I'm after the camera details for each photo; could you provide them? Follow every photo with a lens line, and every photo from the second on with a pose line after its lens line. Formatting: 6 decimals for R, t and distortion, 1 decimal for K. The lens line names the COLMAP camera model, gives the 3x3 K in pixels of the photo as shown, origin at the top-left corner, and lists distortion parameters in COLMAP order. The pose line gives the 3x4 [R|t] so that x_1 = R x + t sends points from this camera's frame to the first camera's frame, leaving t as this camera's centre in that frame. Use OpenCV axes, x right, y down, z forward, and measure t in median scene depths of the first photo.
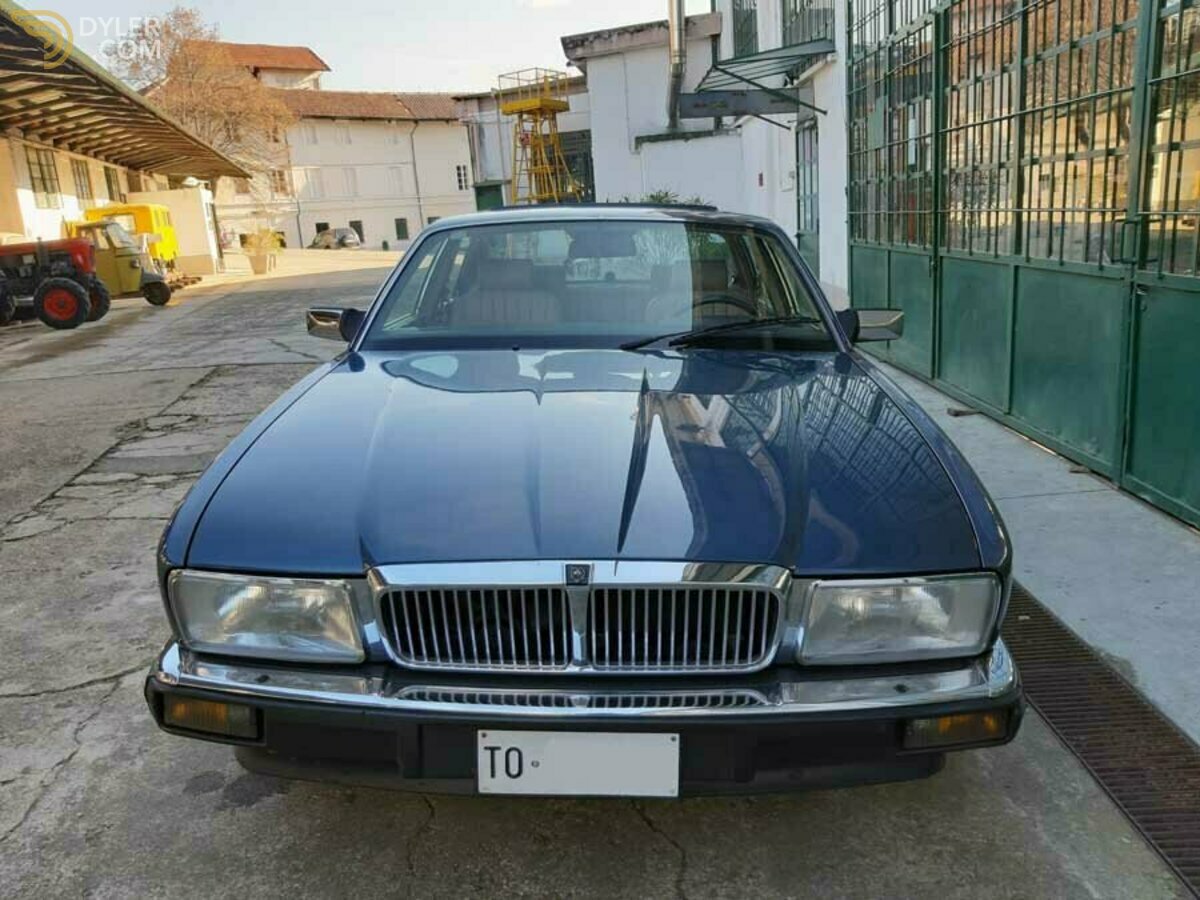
lens RADIAL K [[957.9, 0, 600.0], [0, 957.9, 450.0], [0, 0, 1]] dist [0.046034, -0.093897]
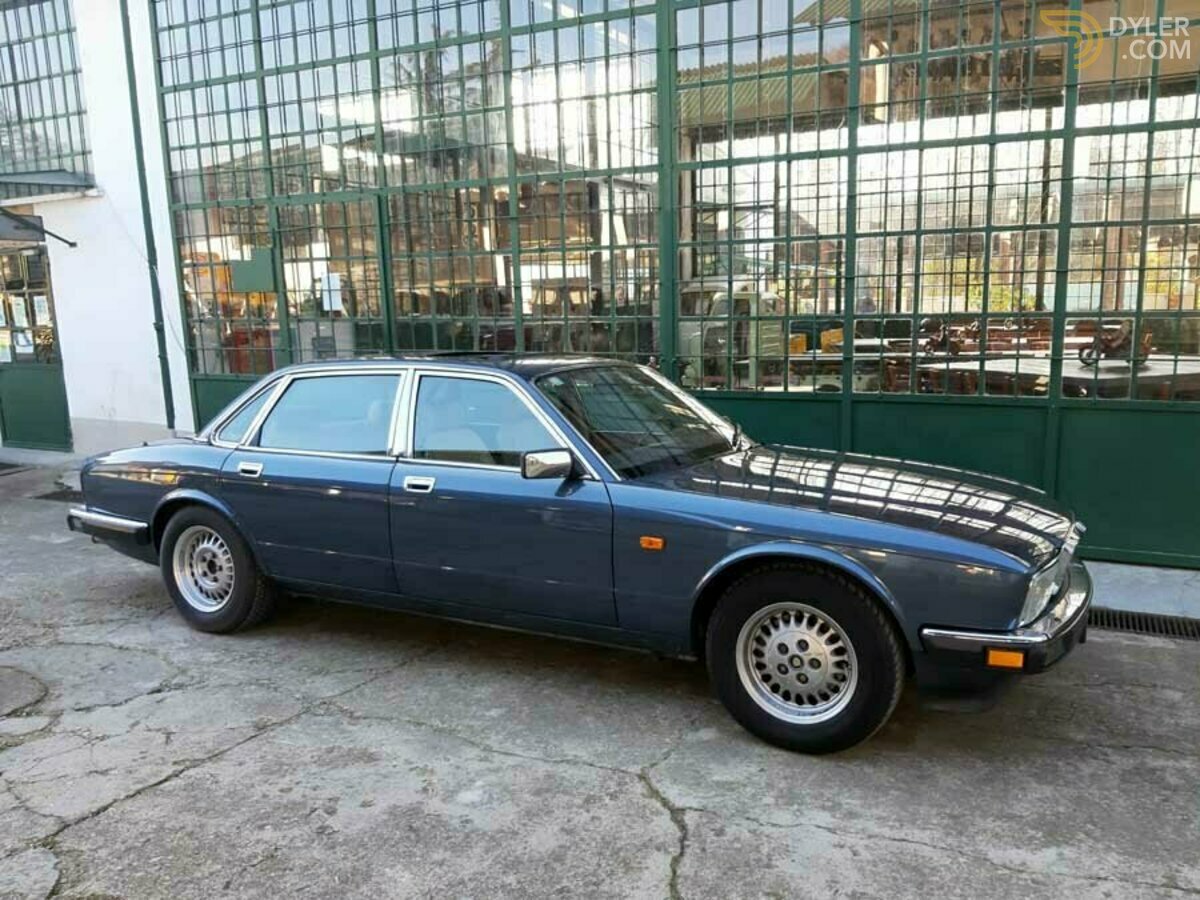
lens RADIAL K [[954.0, 0, 597.1], [0, 954.0, 451.8], [0, 0, 1]] dist [0.052121, -0.101834]
pose [[0.445430, -0.102371, 0.889445, -1.177801], [0.210782, 0.977508, 0.006948, -0.136349], [-0.870151, 0.184384, 0.456989, 0.441458]]
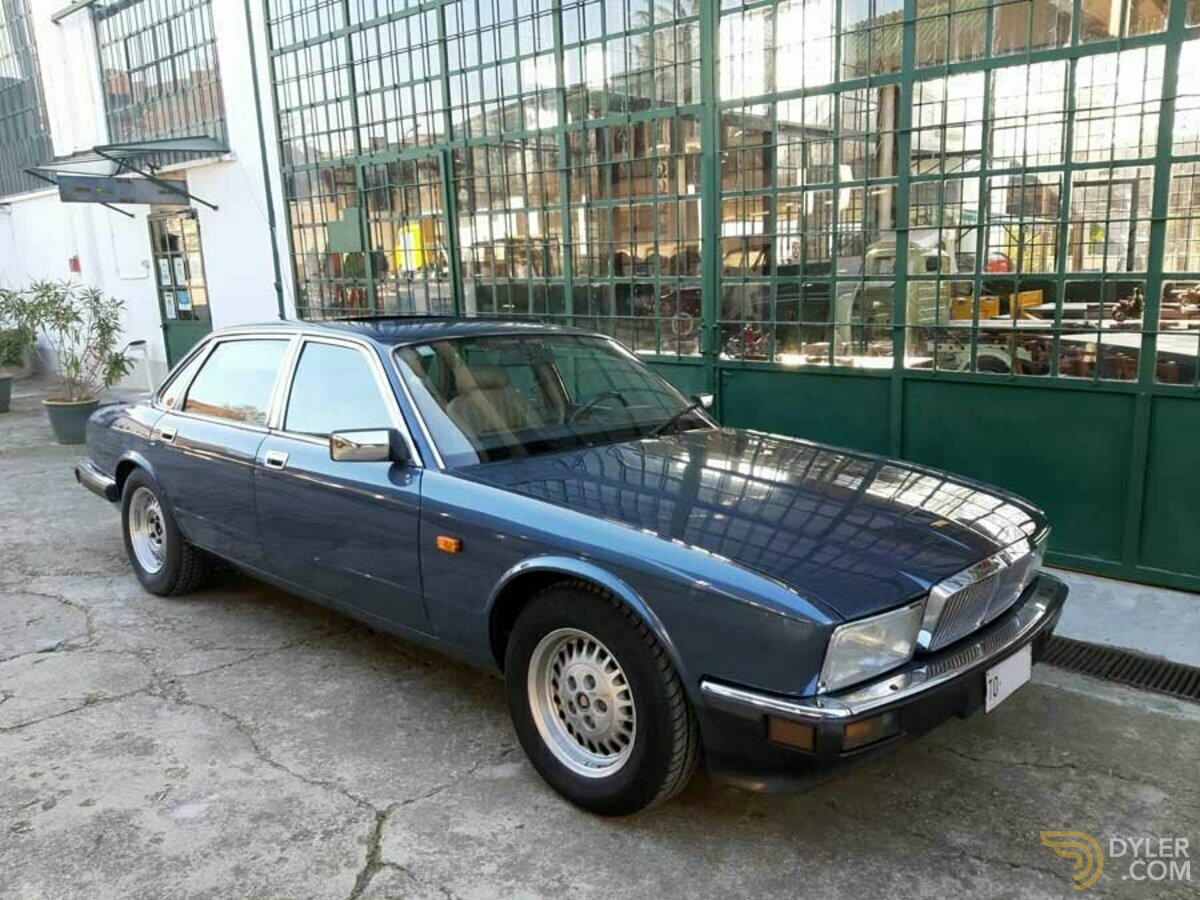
lens RADIAL K [[957.9, 0, 600.0], [0, 957.9, 450.0], [0, 0, 1]] dist [0.046034, -0.093897]
pose [[0.661498, -0.110502, 0.741761, -0.811726], [0.169308, 0.985554, -0.004168, -0.080157], [-0.730585, 0.128343, 0.670651, 0.177004]]
